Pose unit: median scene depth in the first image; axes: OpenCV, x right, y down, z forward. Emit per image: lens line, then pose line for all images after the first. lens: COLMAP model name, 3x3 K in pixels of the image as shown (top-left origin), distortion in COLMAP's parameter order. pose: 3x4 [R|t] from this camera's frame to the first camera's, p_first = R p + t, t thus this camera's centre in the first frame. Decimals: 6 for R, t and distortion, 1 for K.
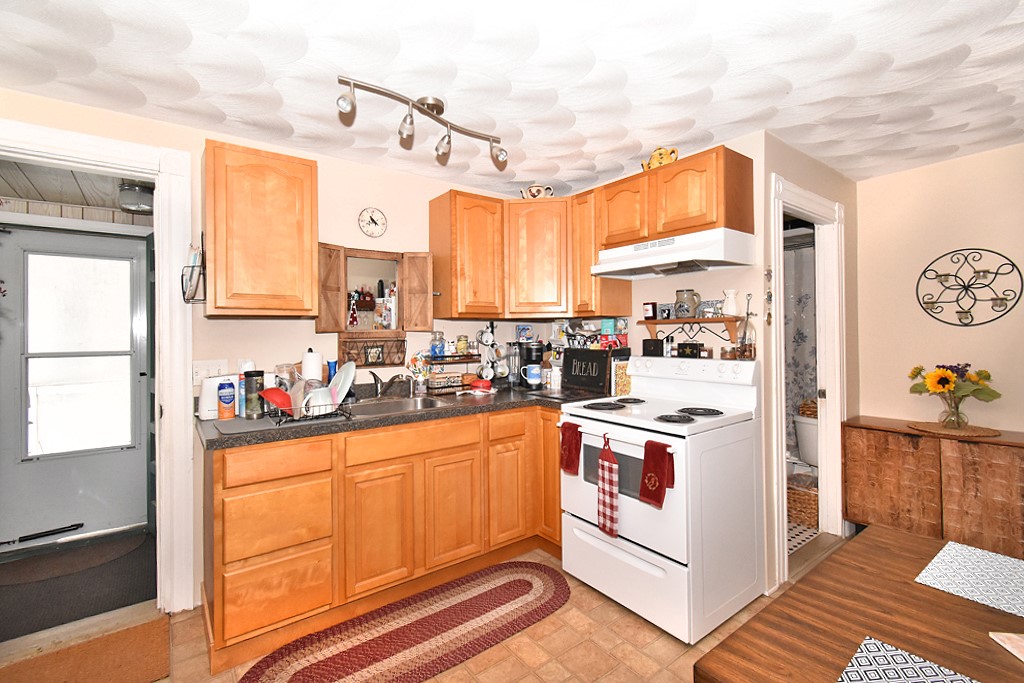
lens RADIAL K [[457.4, 0, 516.1], [0, 457.4, 325.6], [0, 0, 1]] dist [0.002152, 0.000241]
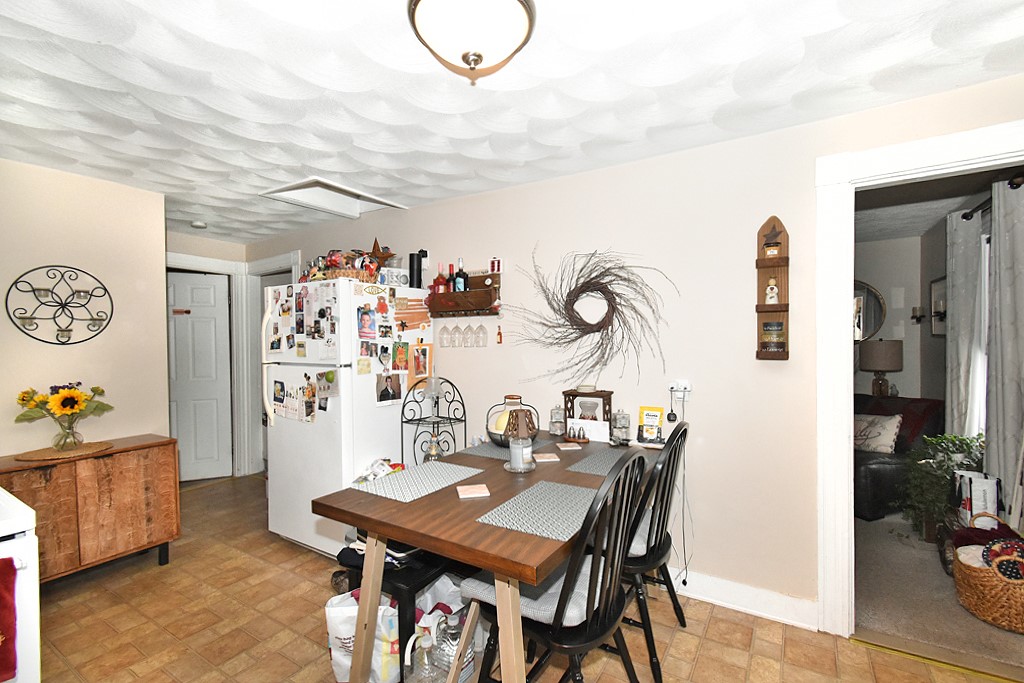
lens RADIAL K [[457.4, 0, 513.7], [0, 457.4, 346.7], [0, 0, 1]] dist [0.002152, 0.000241]
pose [[-0.333146, 0.001234, 0.942875, -0.272495], [0.001963, 0.999998, -0.000616, 0.008142], [-0.942873, 0.001646, -0.333148, 0.434086]]
